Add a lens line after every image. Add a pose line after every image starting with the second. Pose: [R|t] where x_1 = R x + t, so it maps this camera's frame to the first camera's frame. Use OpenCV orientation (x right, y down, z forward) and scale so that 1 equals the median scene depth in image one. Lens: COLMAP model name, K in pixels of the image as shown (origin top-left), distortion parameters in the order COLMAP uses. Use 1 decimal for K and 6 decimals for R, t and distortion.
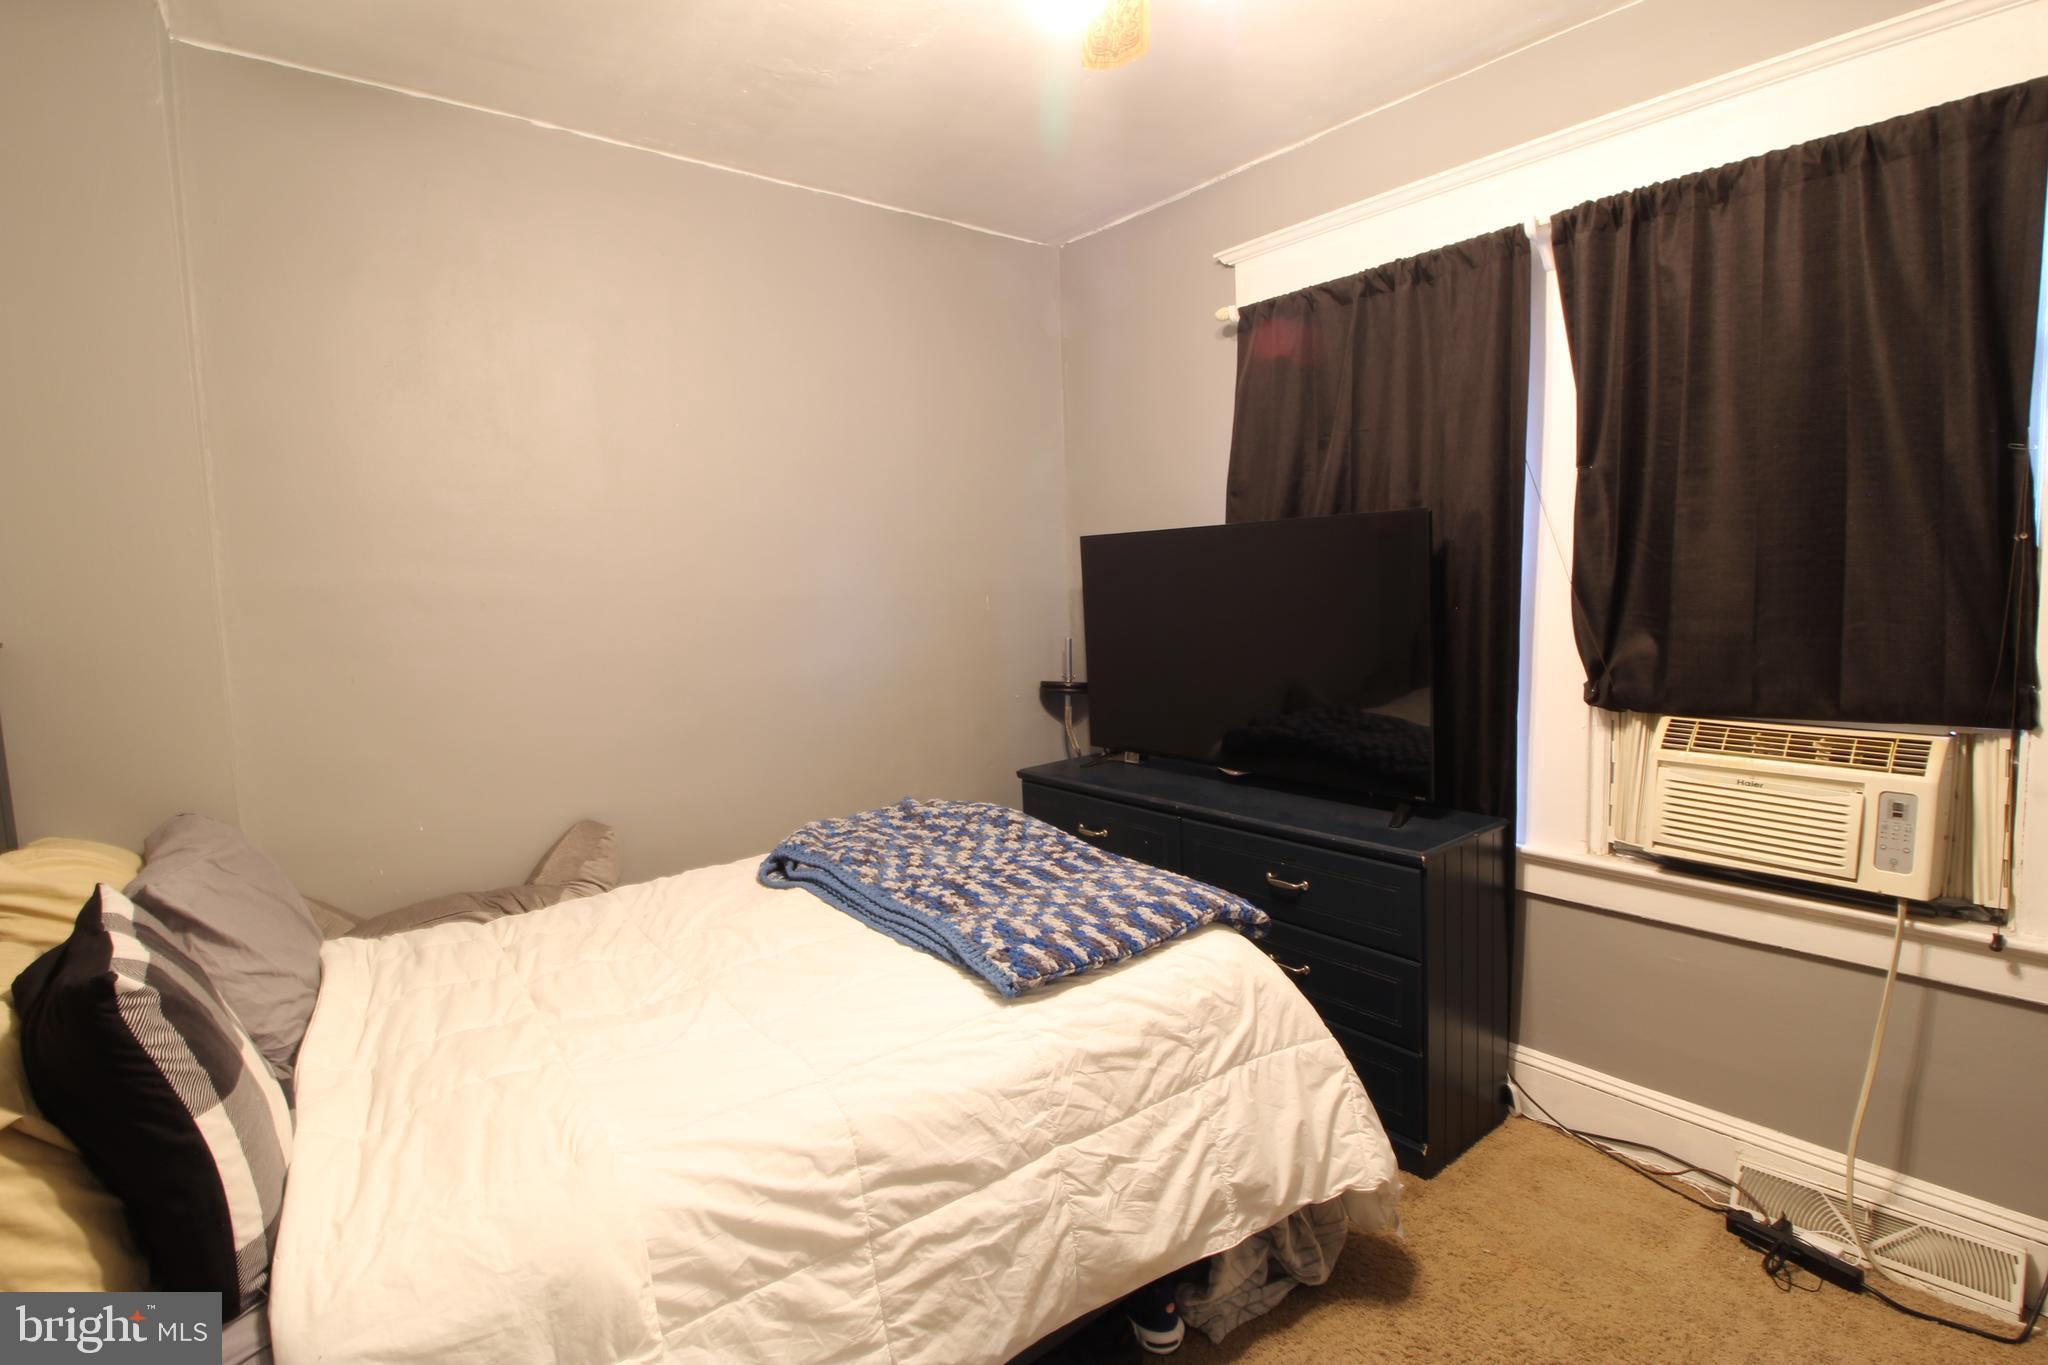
lens RADIAL K [[976.2, 0, 1028.2], [0, 976.2, 669.8], [0, 0, 1]] dist [0.001418, -0.012579]
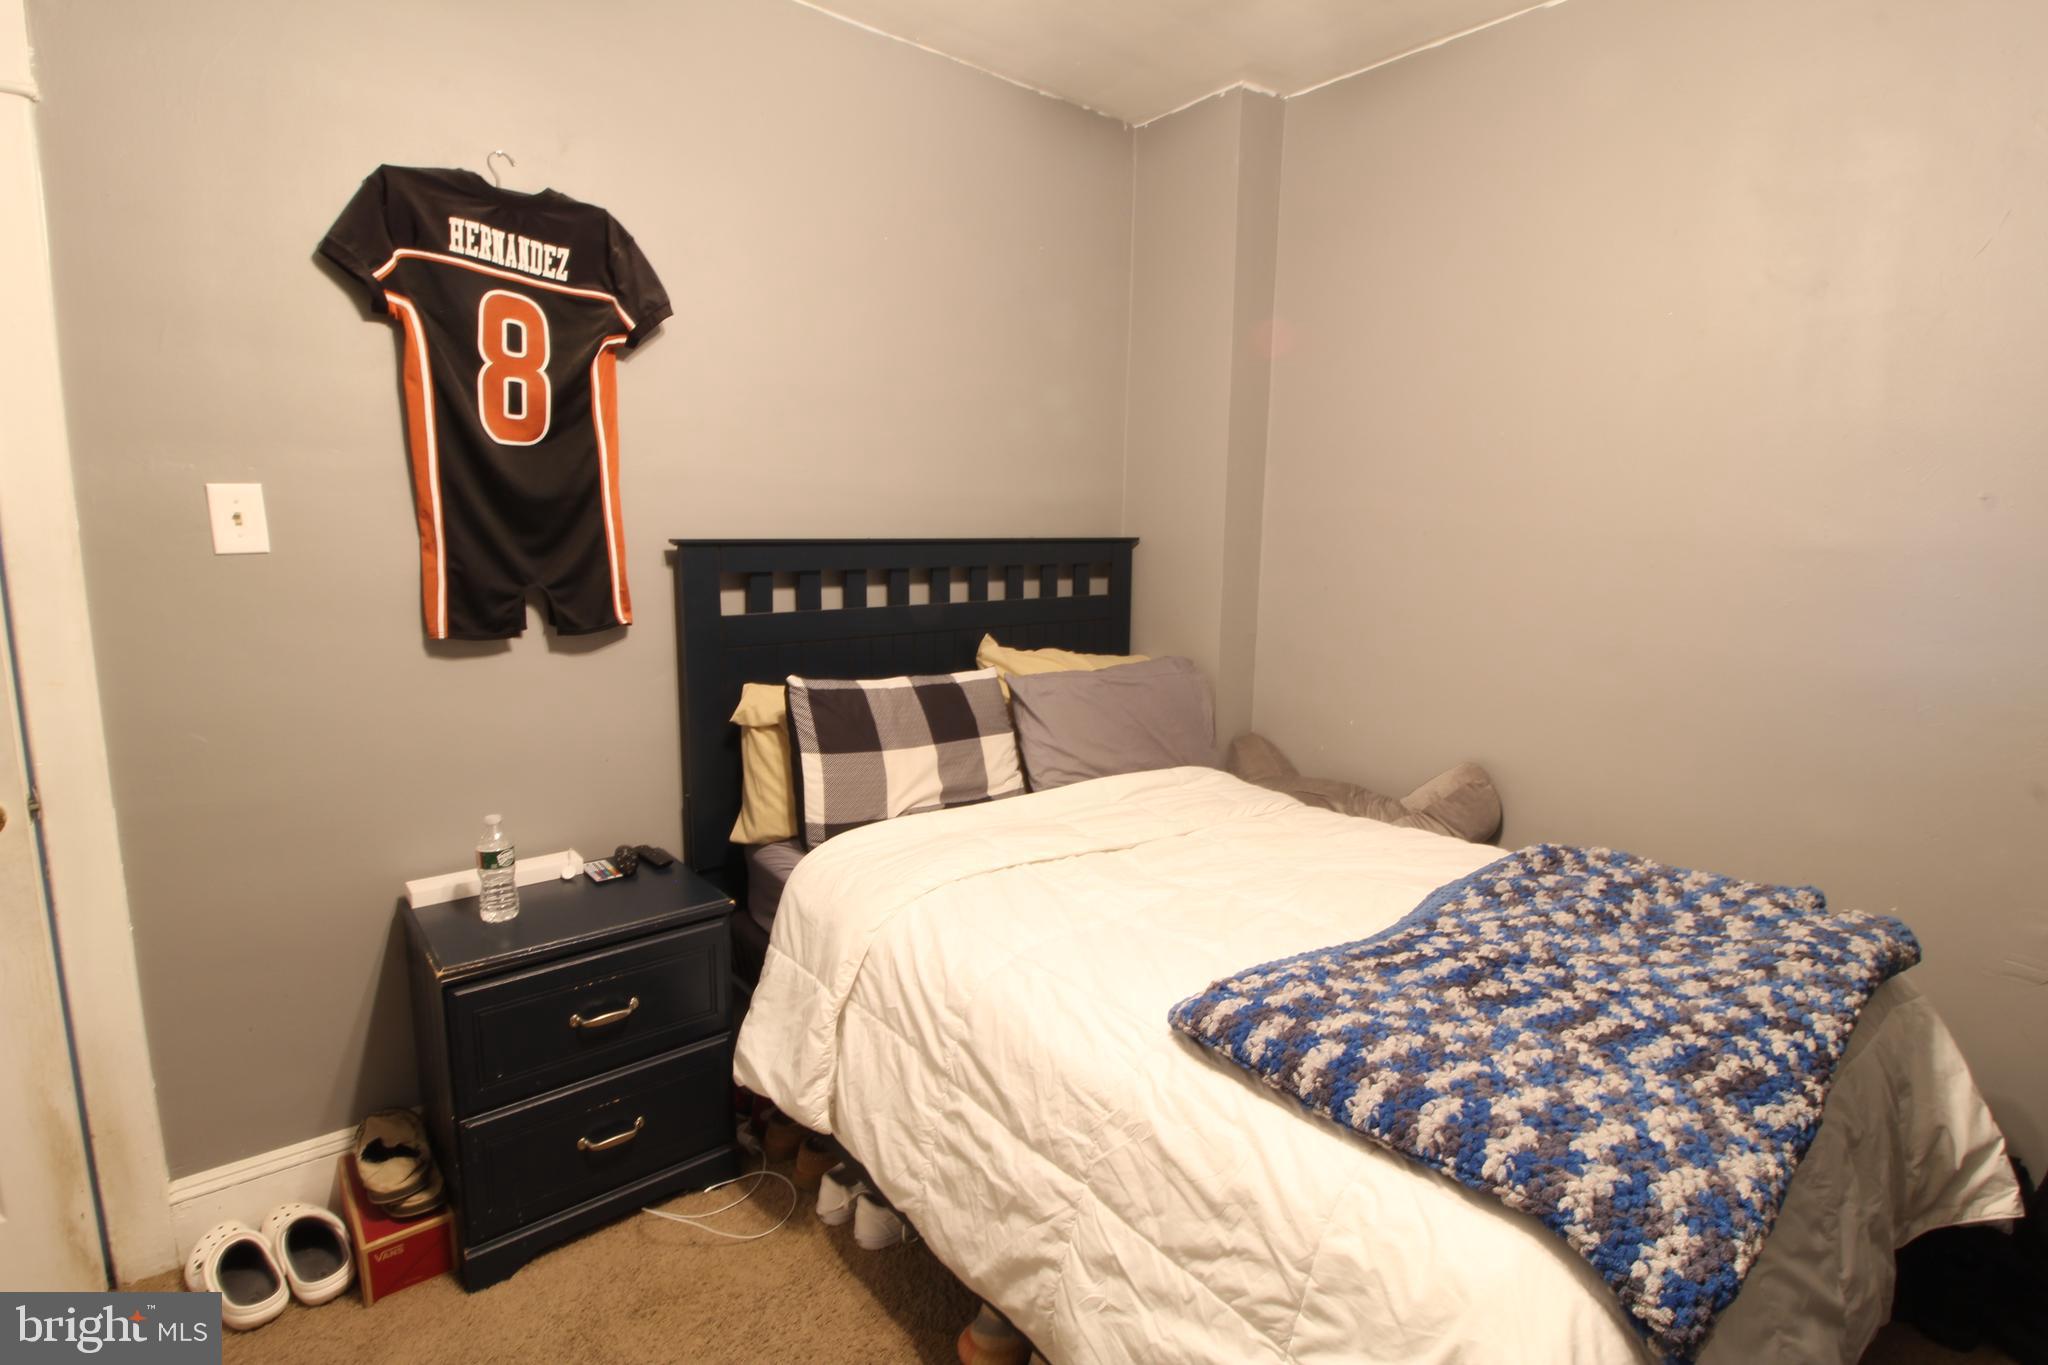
lens RADIAL K [[976.2, 0, 1028.2], [0, 976.2, 669.8], [0, 0, 1]] dist [0.001418, -0.012579]
pose [[0.029552, 0.187458, -0.981828, 0.570344], [-0.111493, 0.976746, 0.183132, -0.077980], [0.993326, 0.104055, 0.049765, 0.621902]]
